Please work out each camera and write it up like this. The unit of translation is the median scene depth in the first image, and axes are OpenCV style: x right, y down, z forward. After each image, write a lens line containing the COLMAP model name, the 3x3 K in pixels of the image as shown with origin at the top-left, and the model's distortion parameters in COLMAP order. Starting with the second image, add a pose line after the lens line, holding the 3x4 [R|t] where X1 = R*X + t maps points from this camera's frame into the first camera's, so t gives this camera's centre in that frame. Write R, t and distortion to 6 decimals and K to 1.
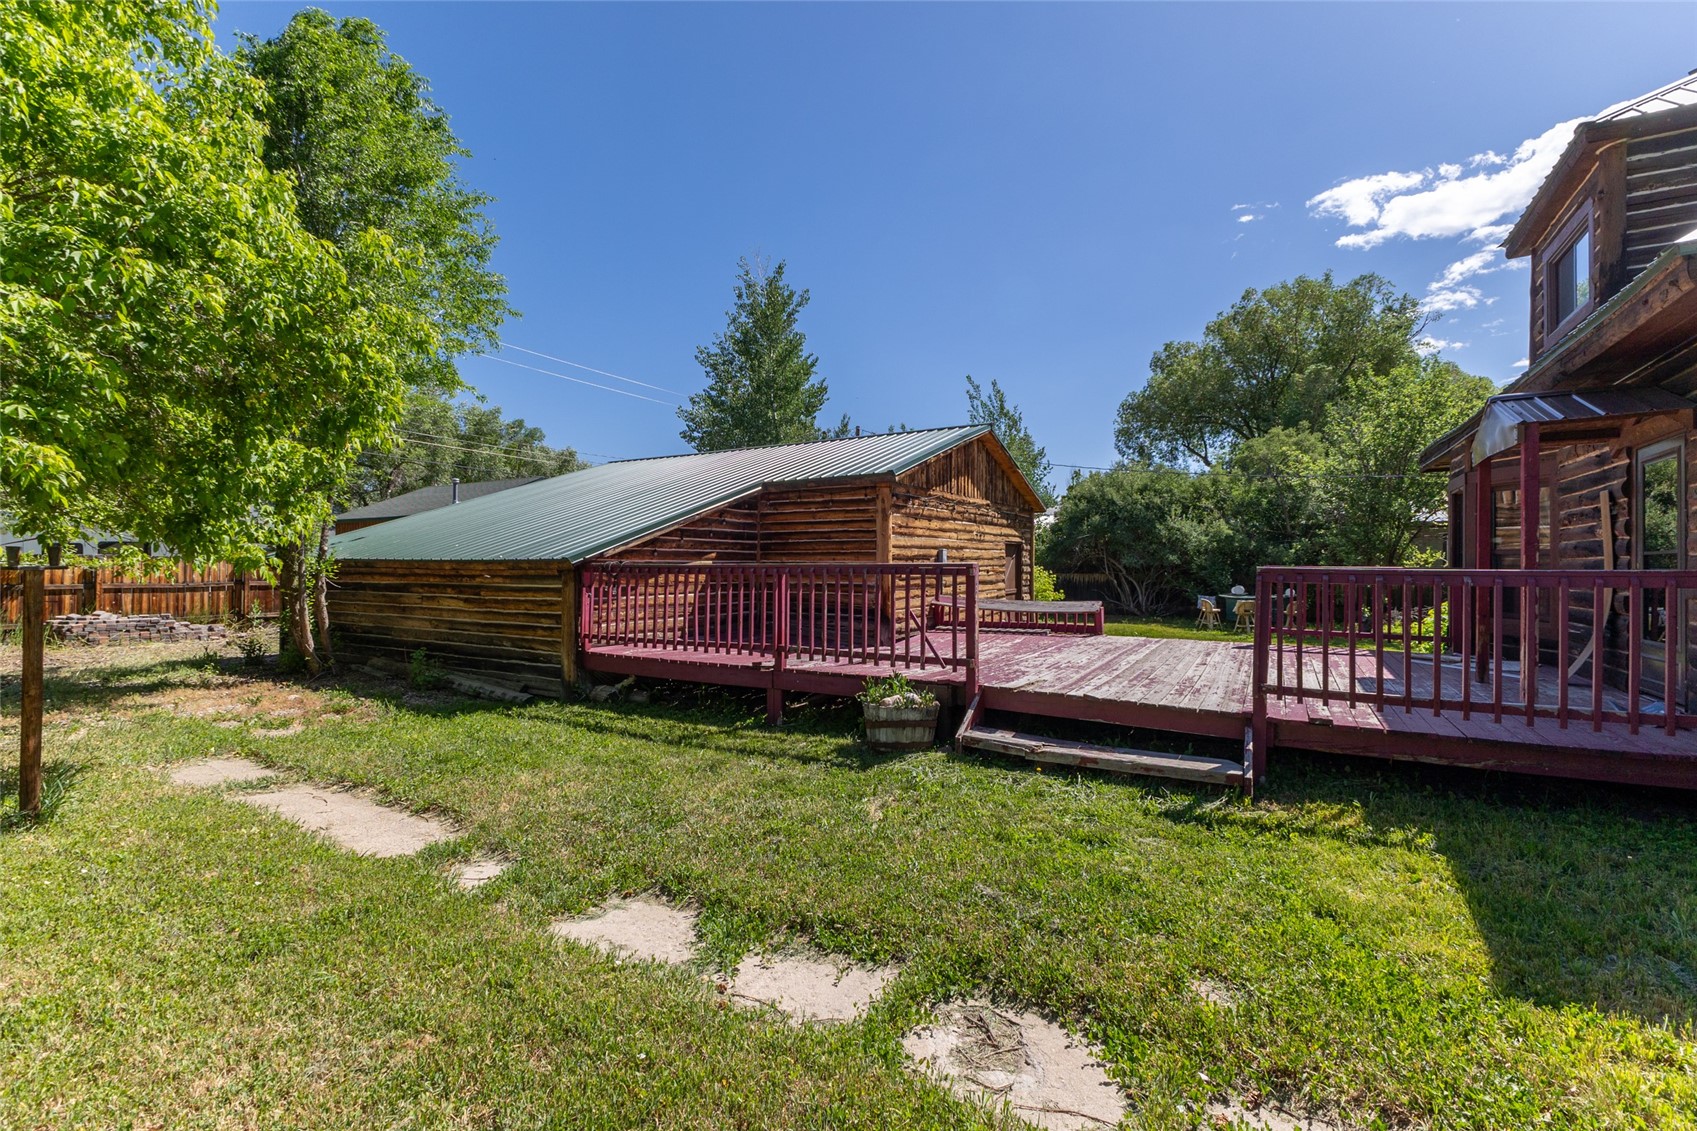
lens RADIAL K [[725.7, 0, 852.1], [0, 725.7, 596.7], [0, 0, 1]] dist [0.011053, -0.000158]
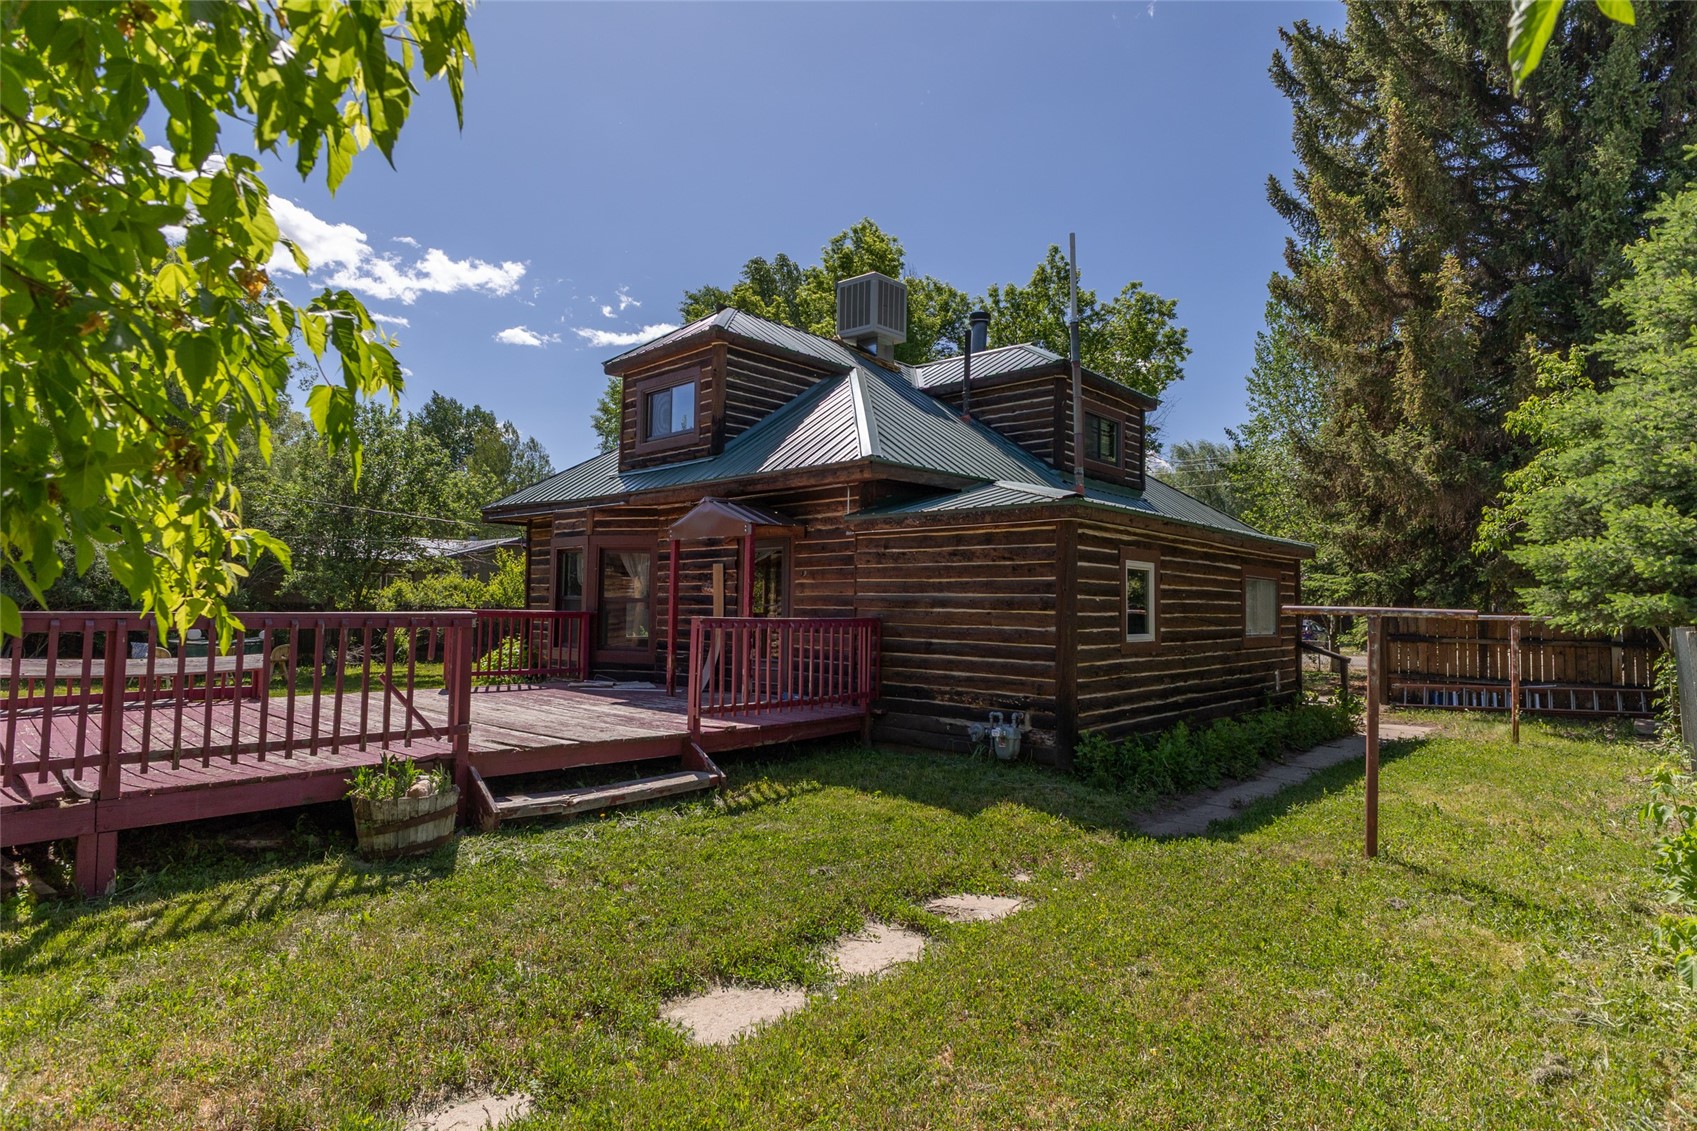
lens RADIAL K [[928.3, 0, 848.5], [0, 928.3, 565.5], [0, 0, 1]] dist [0.000472, 0.000136]
pose [[0.197327, 0.044696, 0.979318, -0.873193], [0.015652, 0.998689, -0.048733, -0.044726], [-0.980213, 0.024945, 0.196369, 0.340433]]
